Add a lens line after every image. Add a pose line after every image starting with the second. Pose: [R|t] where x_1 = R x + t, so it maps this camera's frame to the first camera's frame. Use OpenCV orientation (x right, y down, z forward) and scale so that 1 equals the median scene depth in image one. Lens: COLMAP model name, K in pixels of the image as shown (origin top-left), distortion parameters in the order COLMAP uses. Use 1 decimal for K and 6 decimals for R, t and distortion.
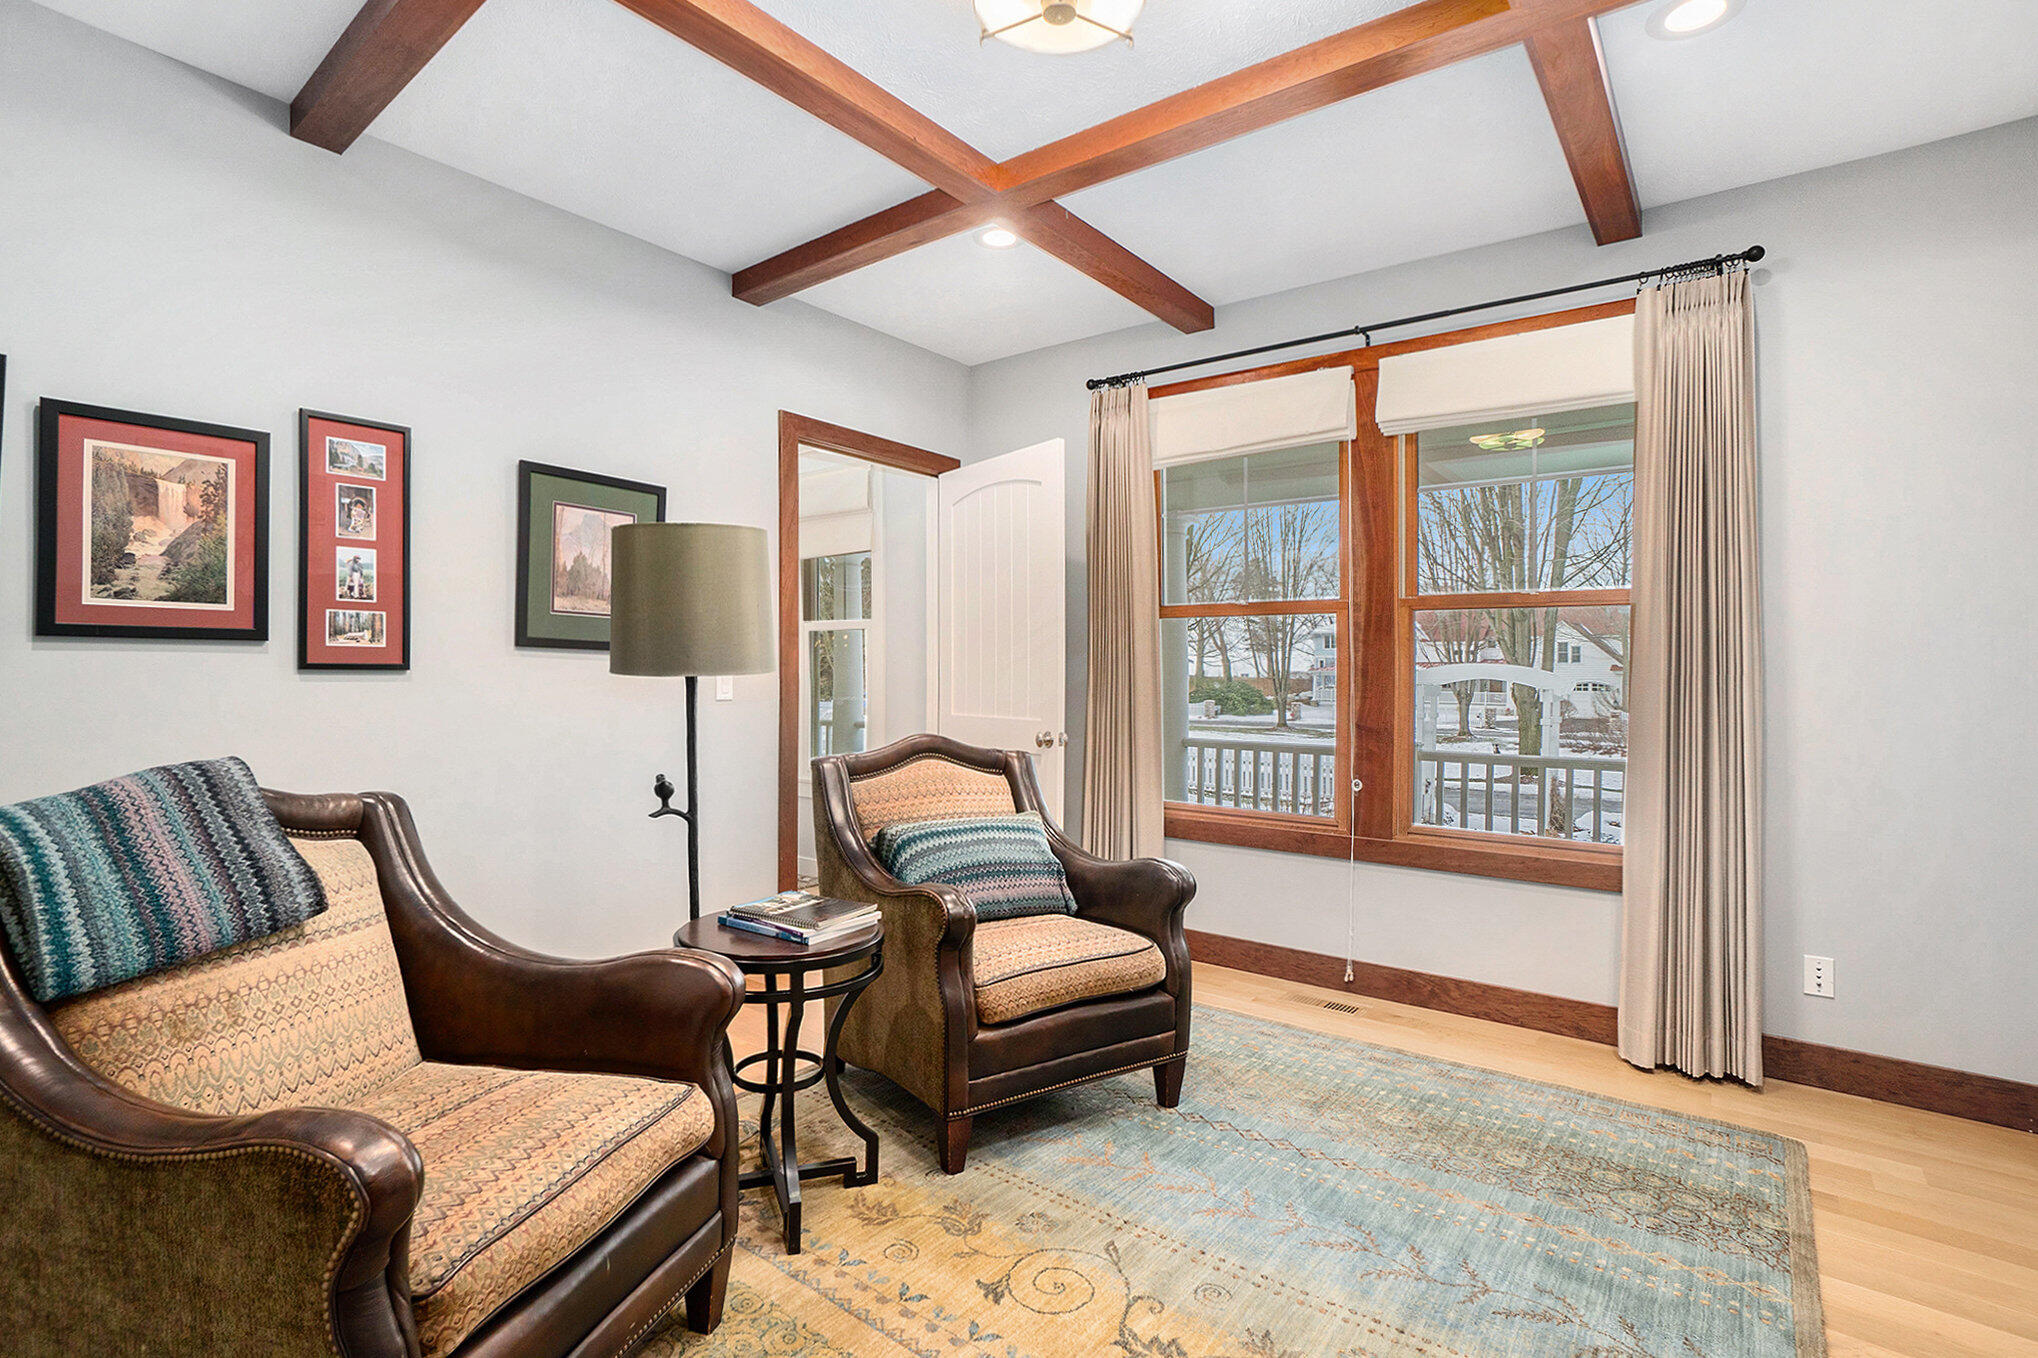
lens RADIAL K [[969.8, 0, 1010.2], [0, 969.8, 671.4], [0, 0, 1]] dist [0.000097, 0.000347]
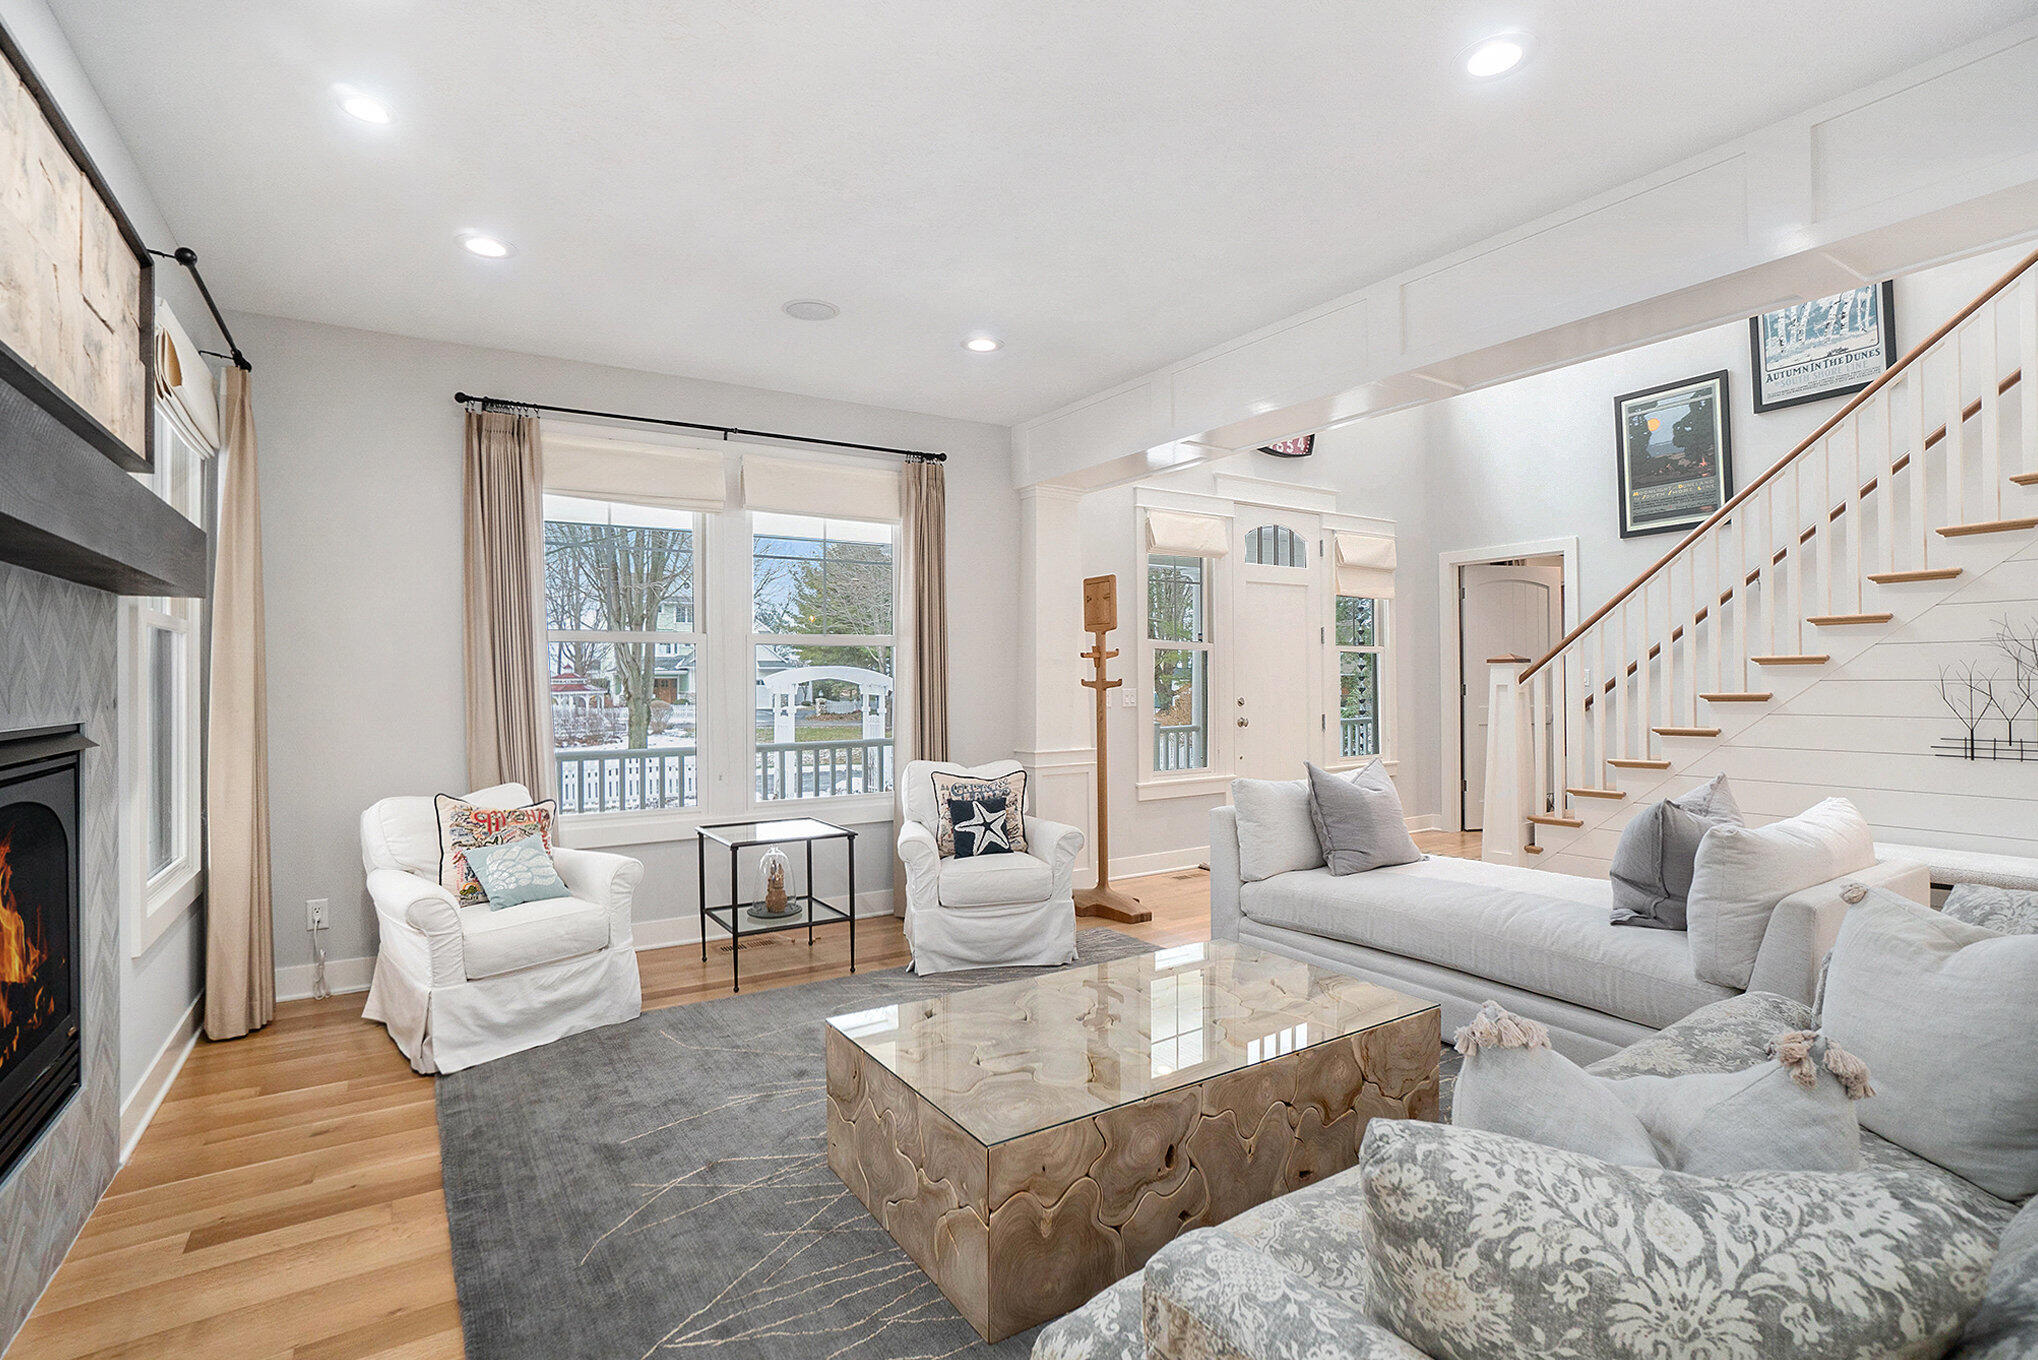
lens RADIAL K [[969.8, 0, 1010.2], [0, 969.8, 672.4], [0, 0, 1]] dist [0.000097, 0.000347]
pose [[0.355793, -0.005857, 0.934546, -0.554554], [0.002274, 0.999983, 0.005401, -0.008813], [-0.934562, 0.000203, 0.355800, 0.328629]]
